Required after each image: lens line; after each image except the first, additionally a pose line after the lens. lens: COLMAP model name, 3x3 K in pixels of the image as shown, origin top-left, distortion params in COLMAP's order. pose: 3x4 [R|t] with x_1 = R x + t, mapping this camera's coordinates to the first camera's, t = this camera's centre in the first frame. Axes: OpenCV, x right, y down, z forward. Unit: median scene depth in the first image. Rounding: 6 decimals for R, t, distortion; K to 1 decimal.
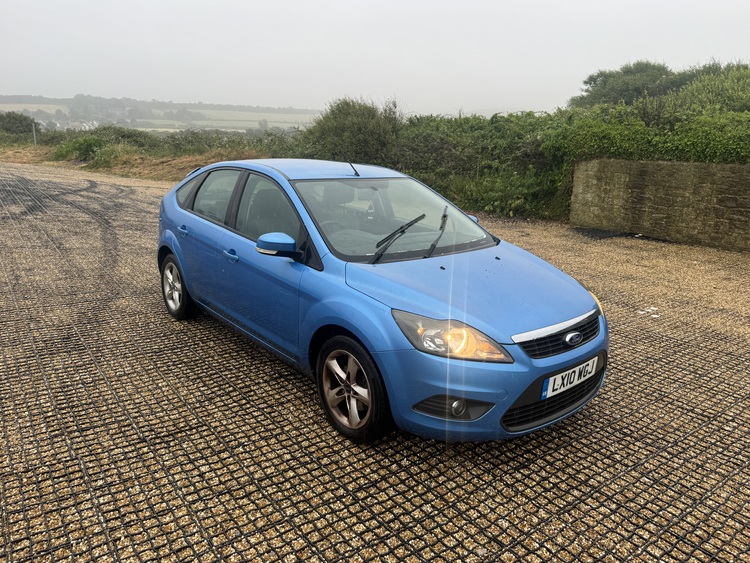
lens RADIAL K [[537.3, 0, 376.3], [0, 537.3, 284.6], [0, 0, 1]] dist [0.023758, -0.030033]
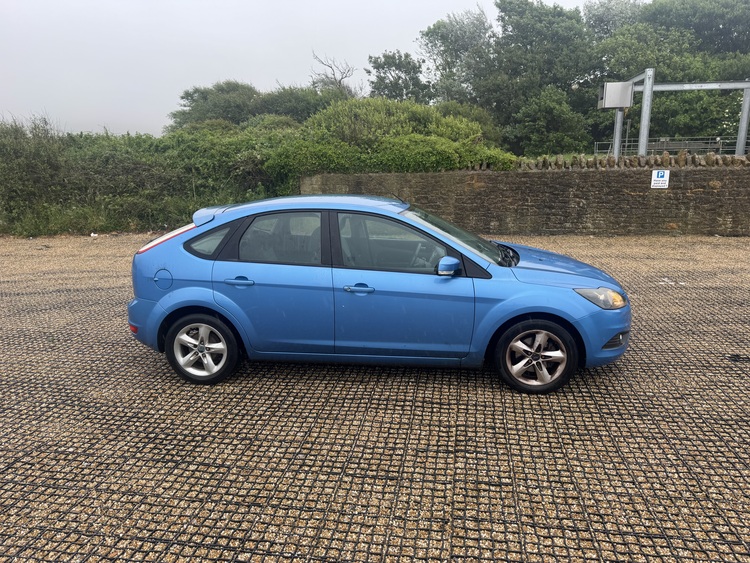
lens RADIAL K [[537.3, 0, 374.8], [0, 537.3, 281.7], [0, 0, 1]] dist [0.023758, -0.030033]
pose [[0.738734, -0.185297, 0.648025, -0.297430], [0.200578, 0.978344, 0.051095, -0.037108], [-0.643460, 0.092234, 0.759903, 0.048014]]
